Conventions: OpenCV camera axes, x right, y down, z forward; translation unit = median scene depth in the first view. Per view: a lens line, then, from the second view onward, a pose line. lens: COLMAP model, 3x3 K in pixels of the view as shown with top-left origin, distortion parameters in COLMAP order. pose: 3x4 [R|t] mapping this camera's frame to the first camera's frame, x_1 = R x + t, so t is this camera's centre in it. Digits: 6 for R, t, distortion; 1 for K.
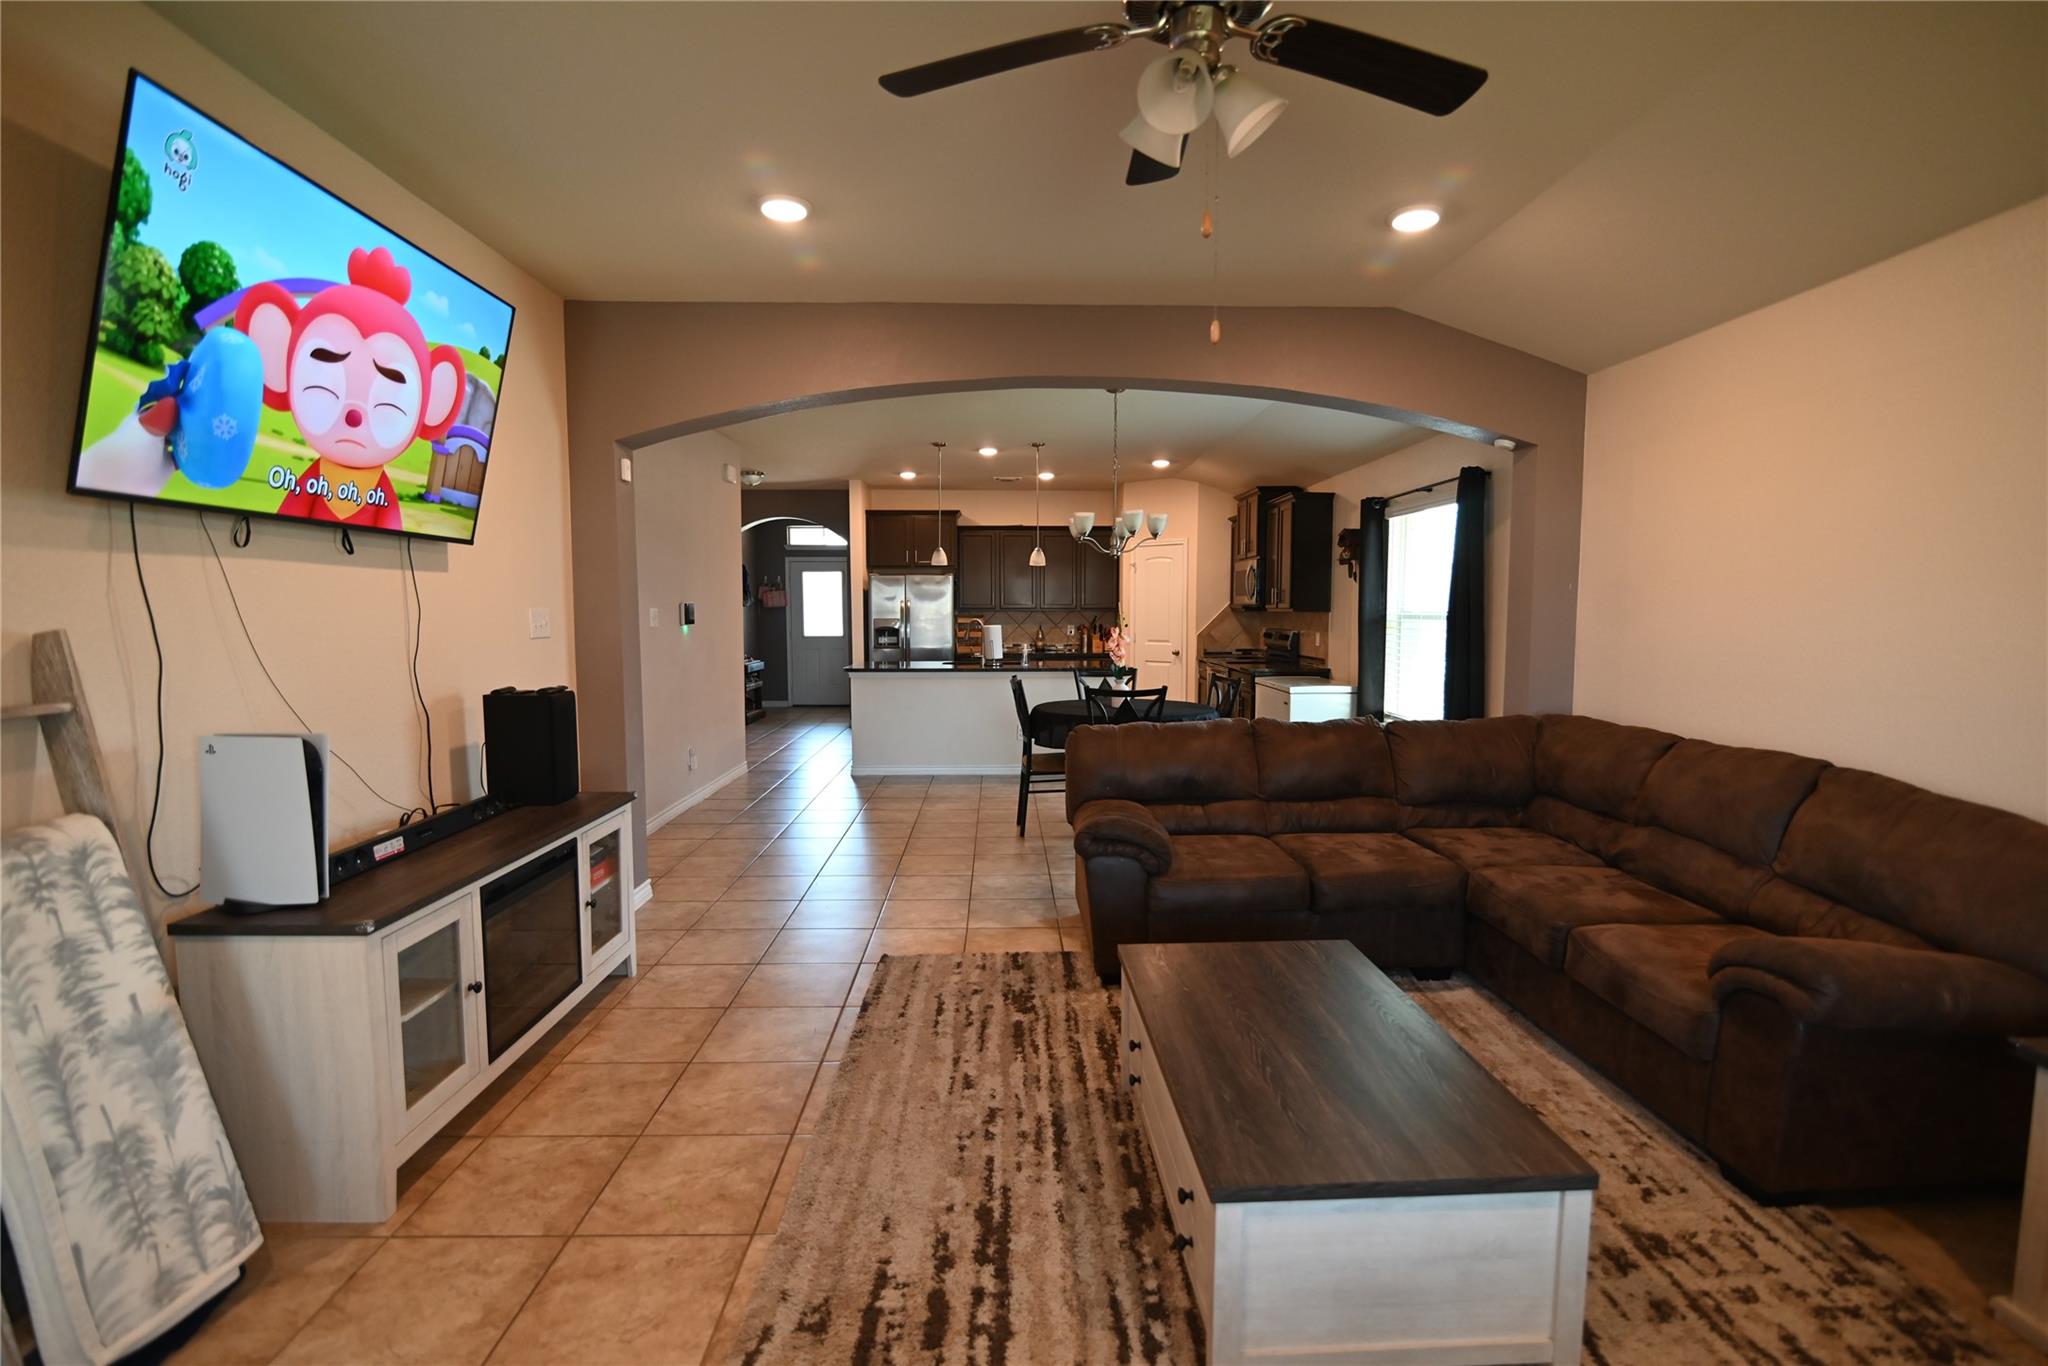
lens RADIAL K [[944.6, 0, 1019.0], [0, 944.6, 678.2], [0, 0, 1]] dist [-0.019414, 0.001193]
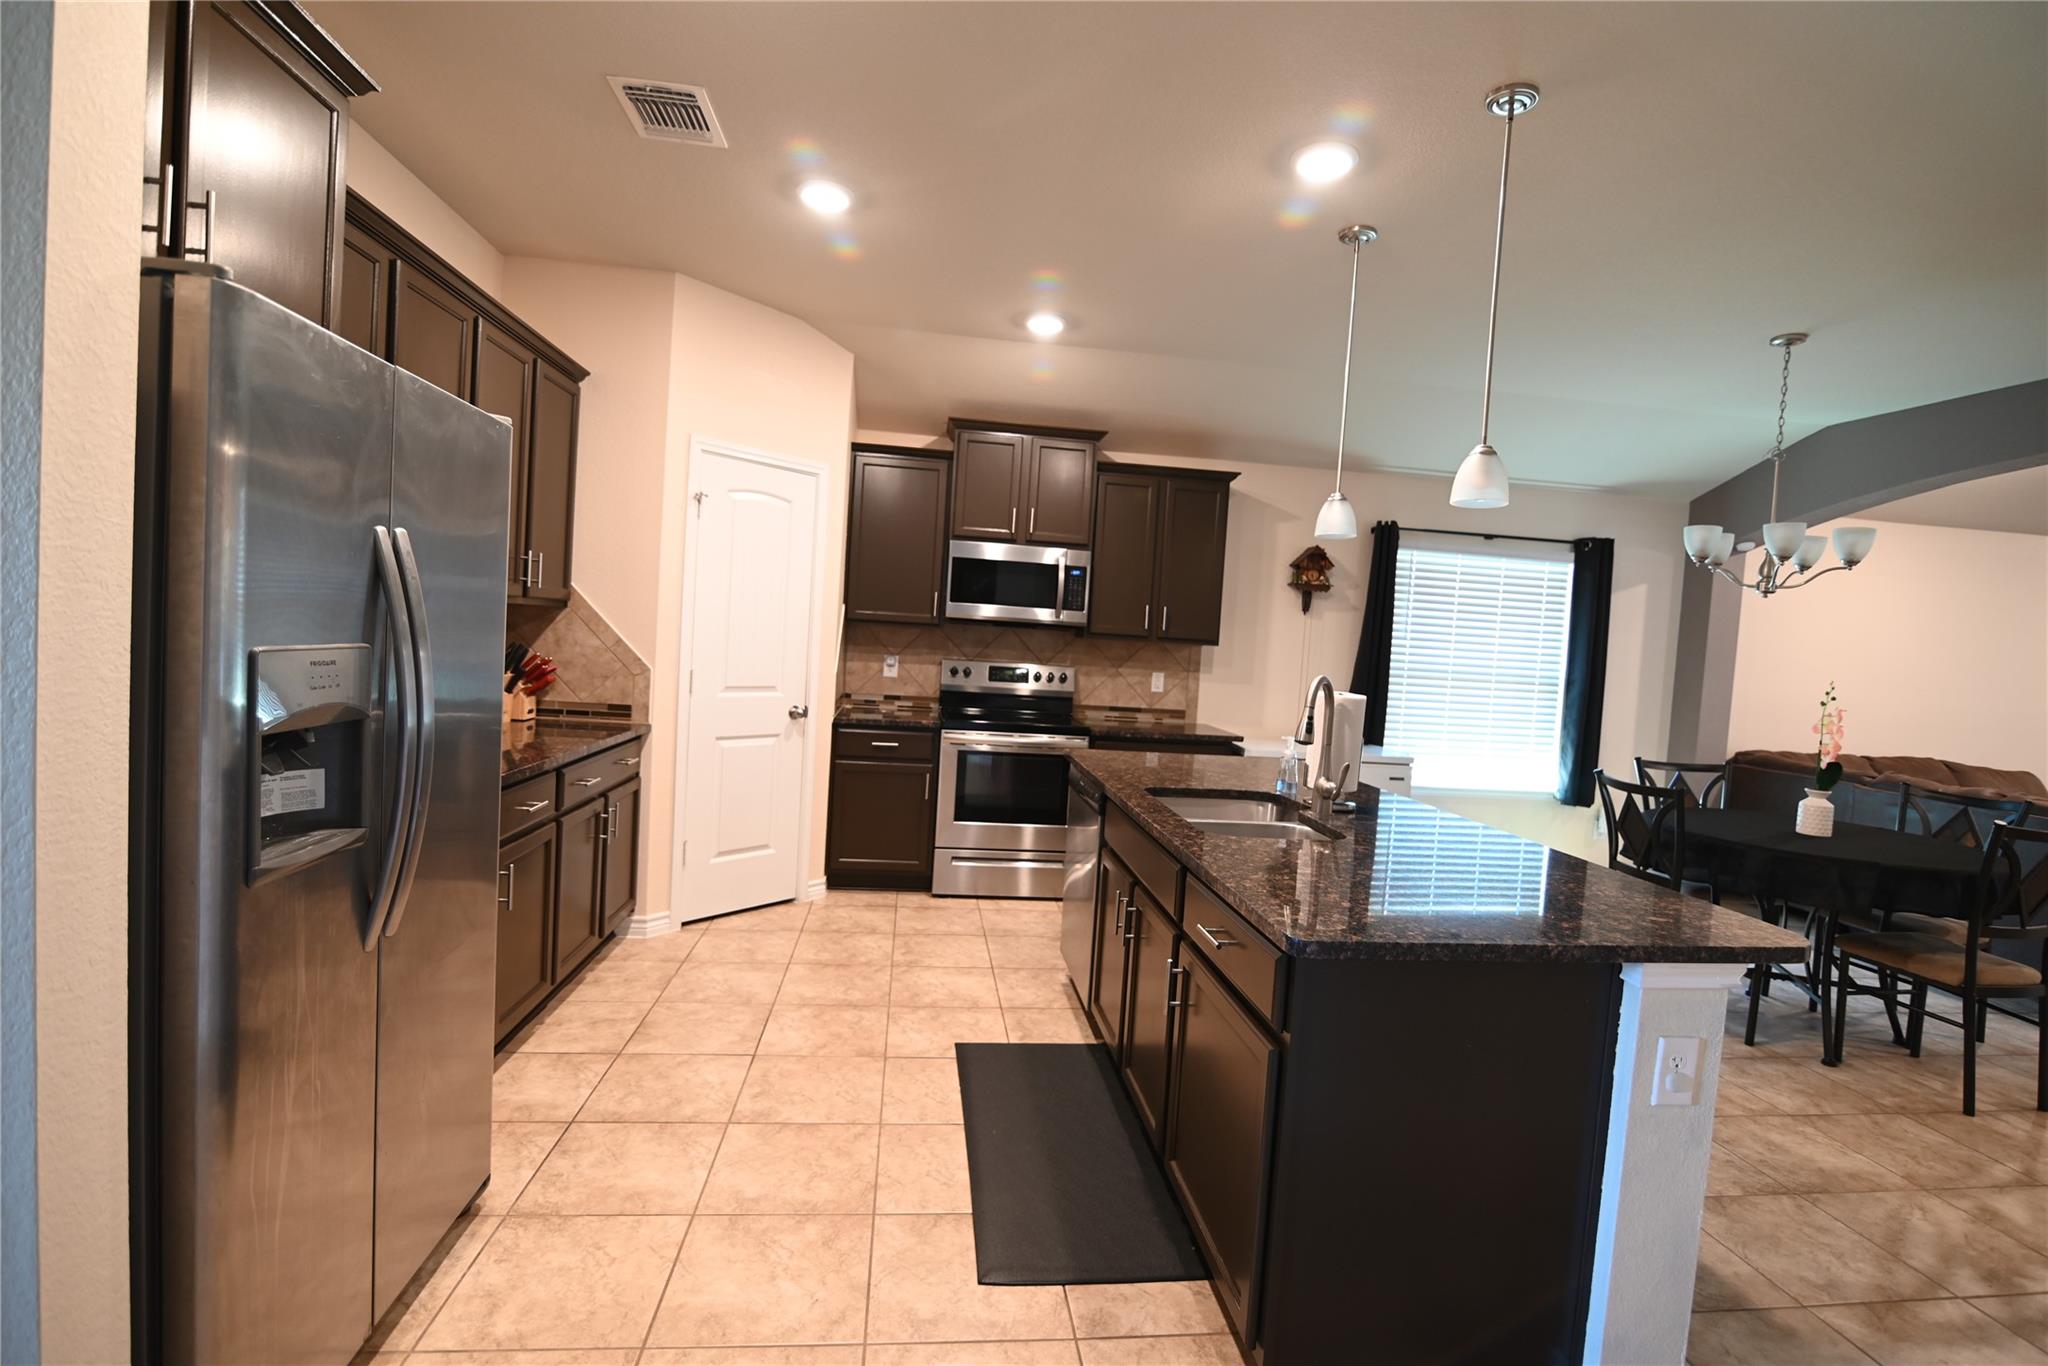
lens RADIAL K [[944.6, 0, 1029.6], [0, 944.6, 678.3], [0, 0, 1]] dist [-0.019414, 0.001193]
pose [[-0.101034, -0.051991, 0.993524, -0.871684], [0.012225, 0.998493, 0.053494, -0.197468], [-0.994808, 0.017550, -0.100246, 2.785982]]
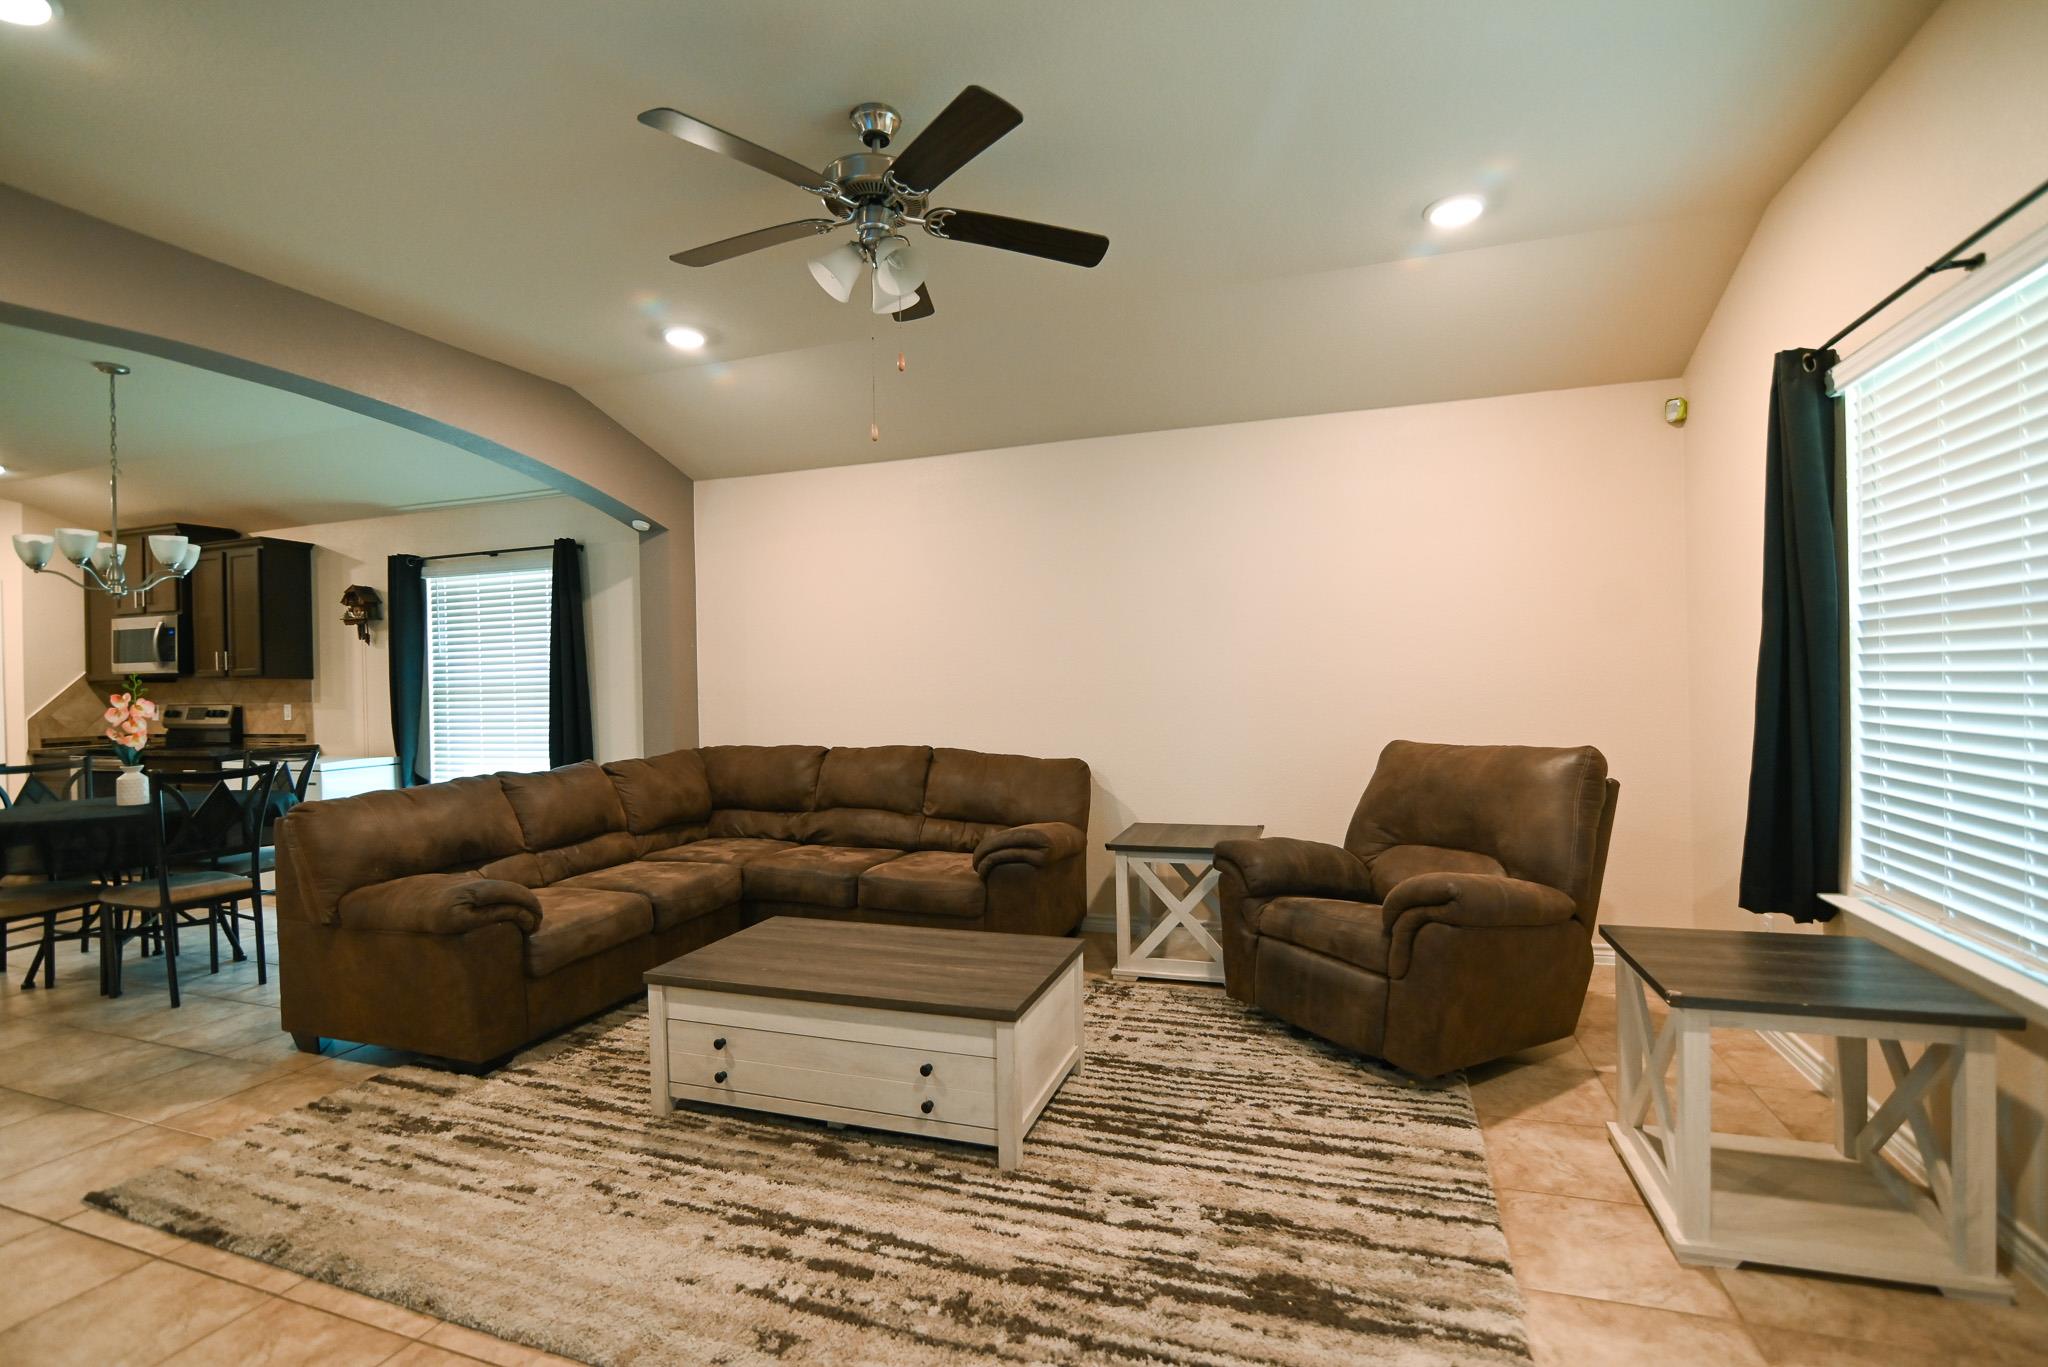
lens RADIAL K [[944.6, 0, 1032.8], [0, 944.6, 684.5], [0, 0, 1]] dist [-0.019414, 0.001193]
pose [[0.349676, -0.010954, 0.936807, -0.563056], [0.088915, 0.995806, -0.021545, 0.027742], [-0.932642, 0.090830, 0.349183, 0.191883]]
